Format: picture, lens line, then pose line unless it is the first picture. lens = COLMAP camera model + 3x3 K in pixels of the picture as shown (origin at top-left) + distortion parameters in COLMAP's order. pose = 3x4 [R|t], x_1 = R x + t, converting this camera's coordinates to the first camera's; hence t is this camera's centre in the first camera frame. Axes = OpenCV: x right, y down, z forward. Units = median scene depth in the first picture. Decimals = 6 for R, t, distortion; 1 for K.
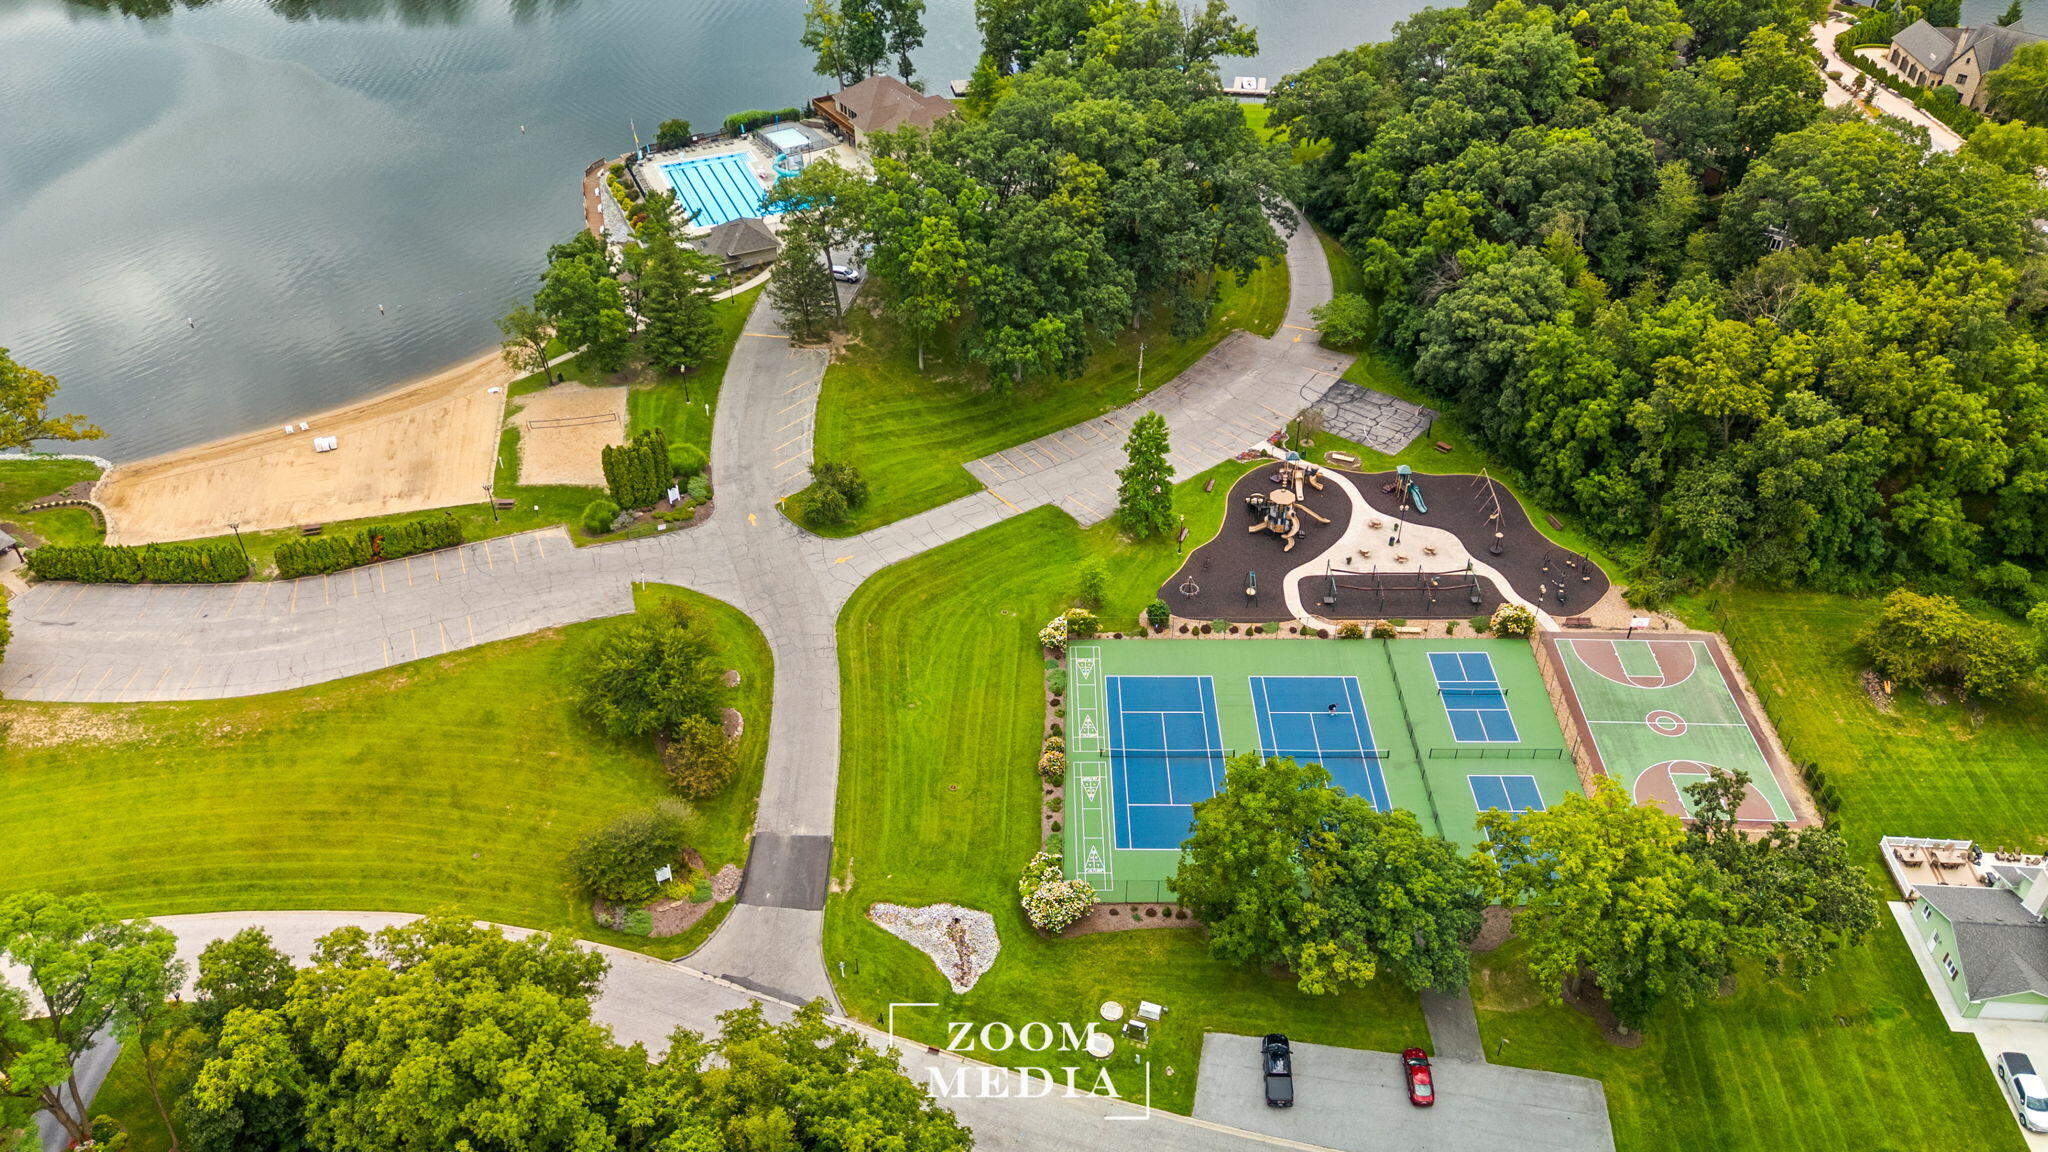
lens RADIAL K [[1497.6, 0, 1018.4], [0, 1497.6, 589.8], [0, 0, 1]] dist [0.093846, -0.100297]
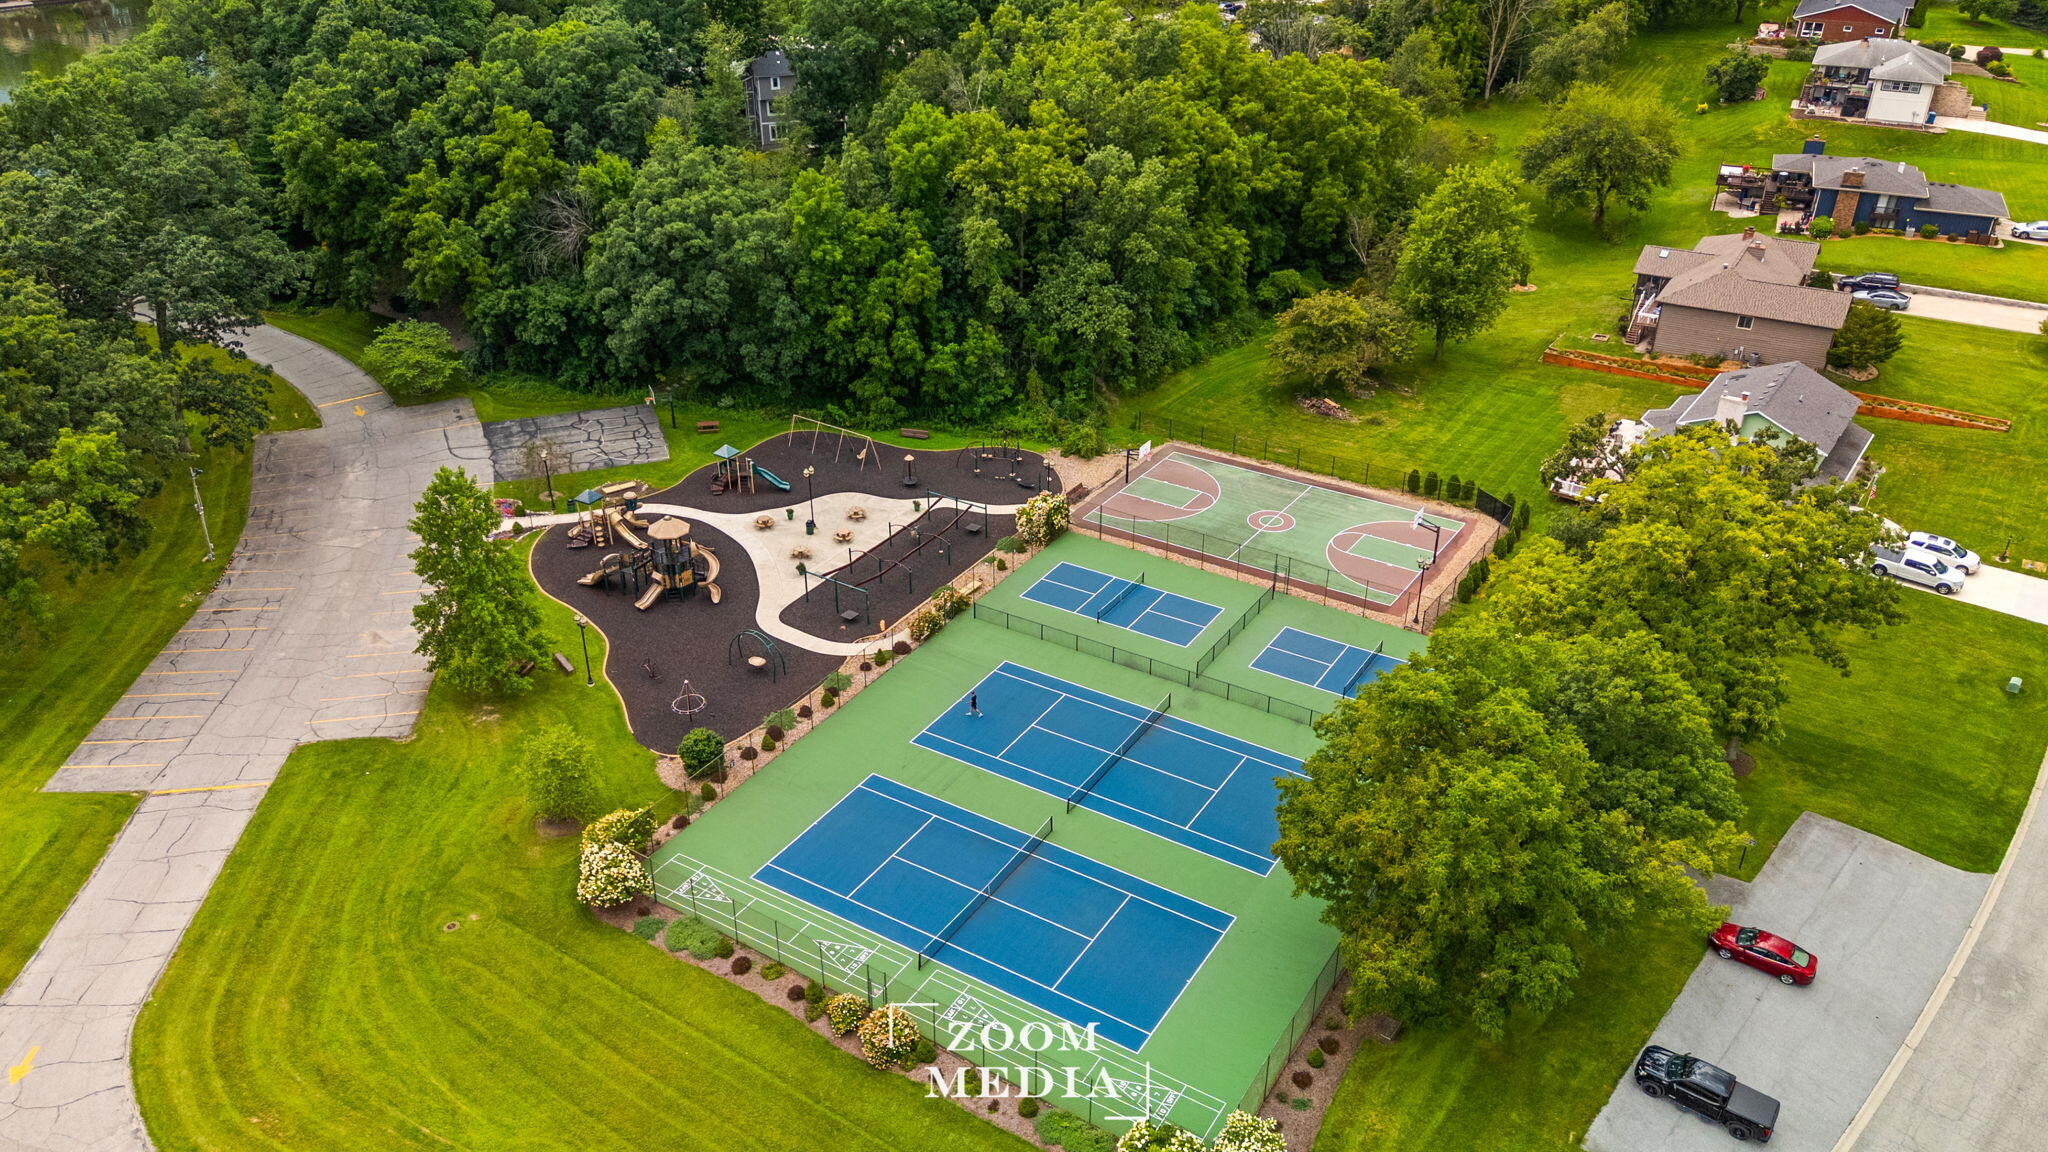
lens RADIAL K [[1497.6, 0, 1018.4], [0, 1497.6, 589.8], [0, 0, 1]] dist [0.093846, -0.100297]
pose [[0.522441, -0.415463, 0.744611, -0.233793], [0.519947, 0.847346, 0.107975, -0.034454], [-0.675803, 0.330748, 0.658707, 0.526228]]
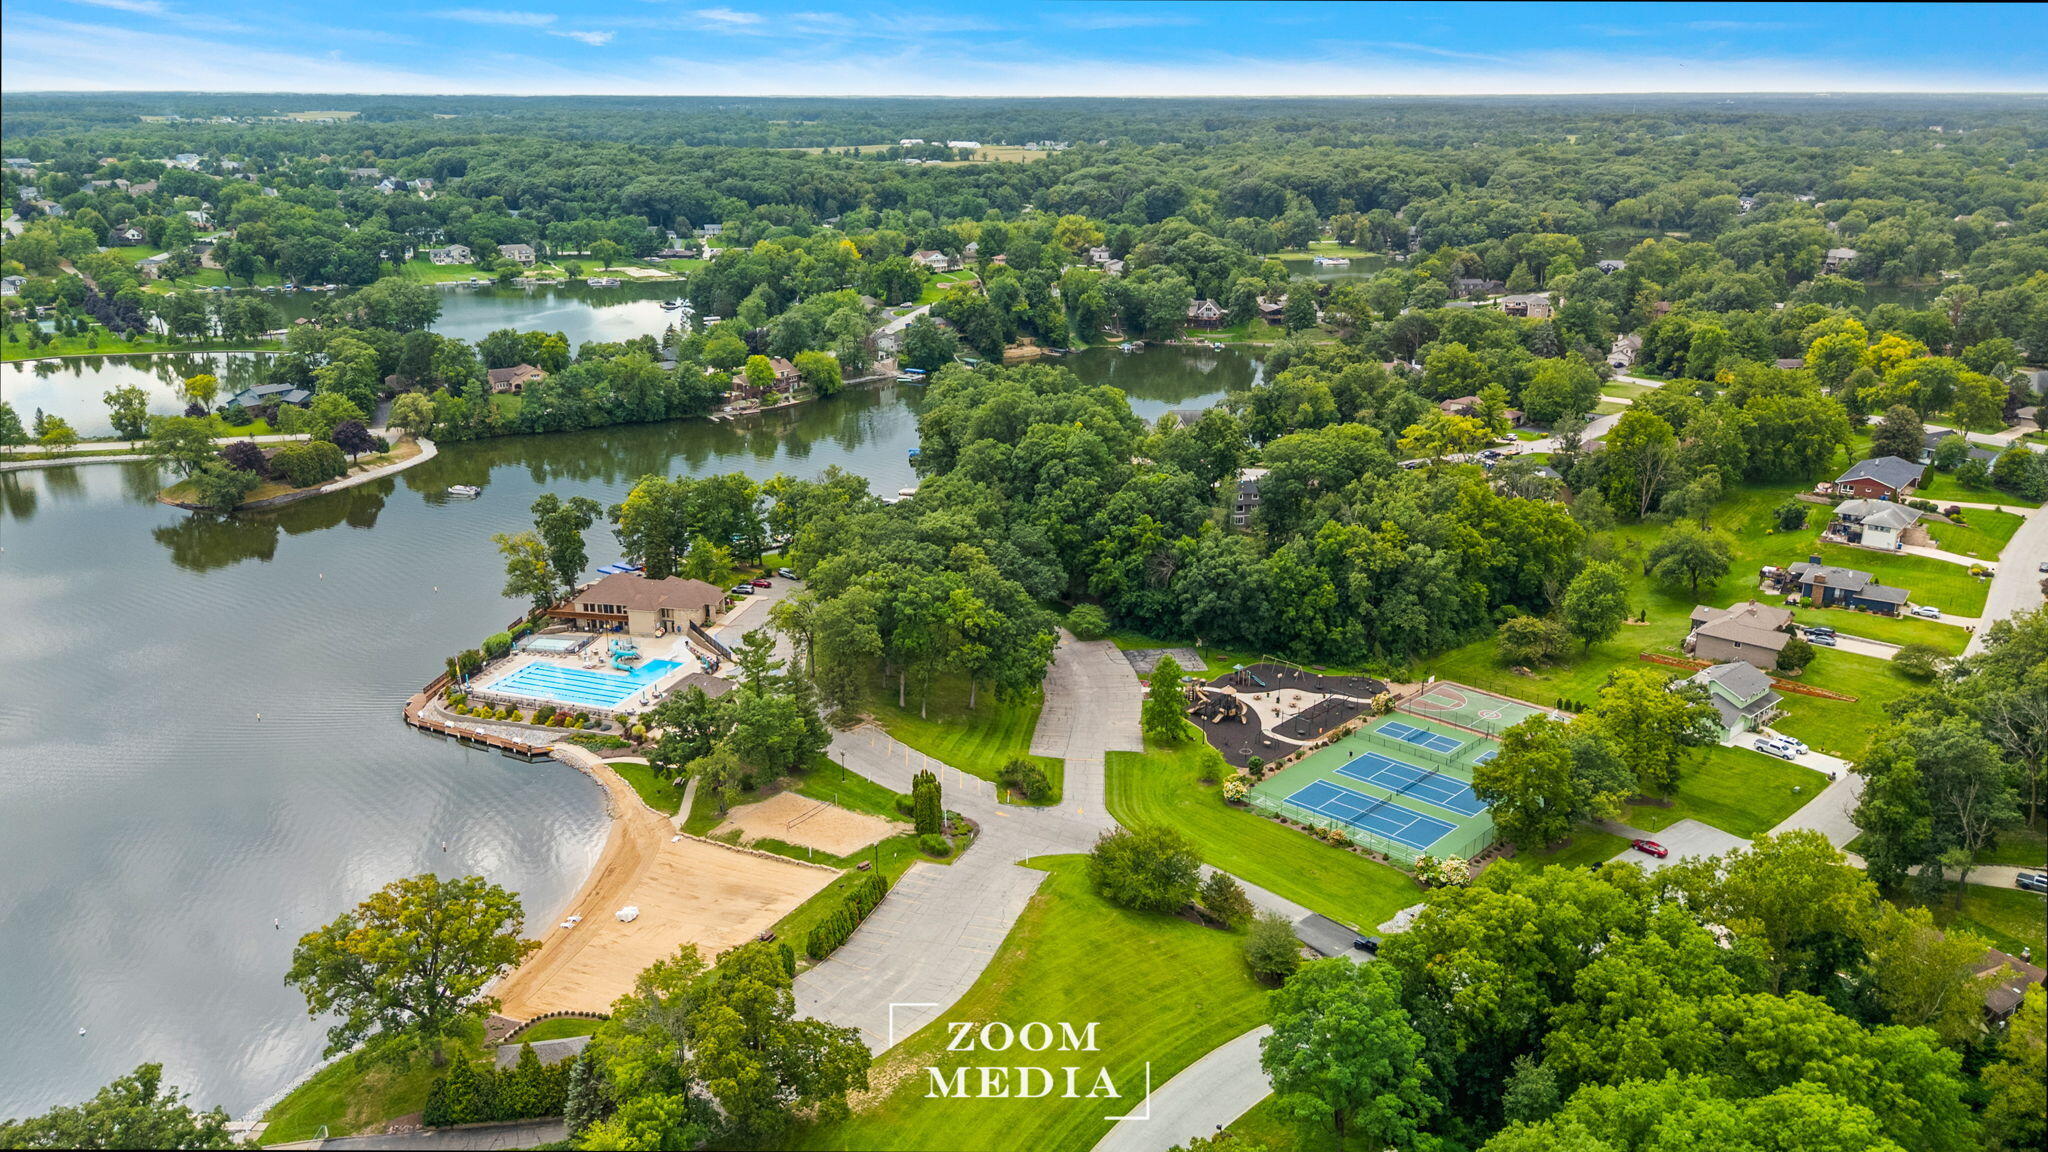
lens RADIAL K [[1497.6, 0, 1018.4], [0, 1497.6, 589.8], [0, 0, 1]] dist [0.093846, -0.100297]
pose [[0.678330, -0.218291, 0.701582, -1.071205], [0.446847, 0.880535, -0.158067, -0.007347], [-0.583263, 0.420722, 0.694836, 0.020171]]
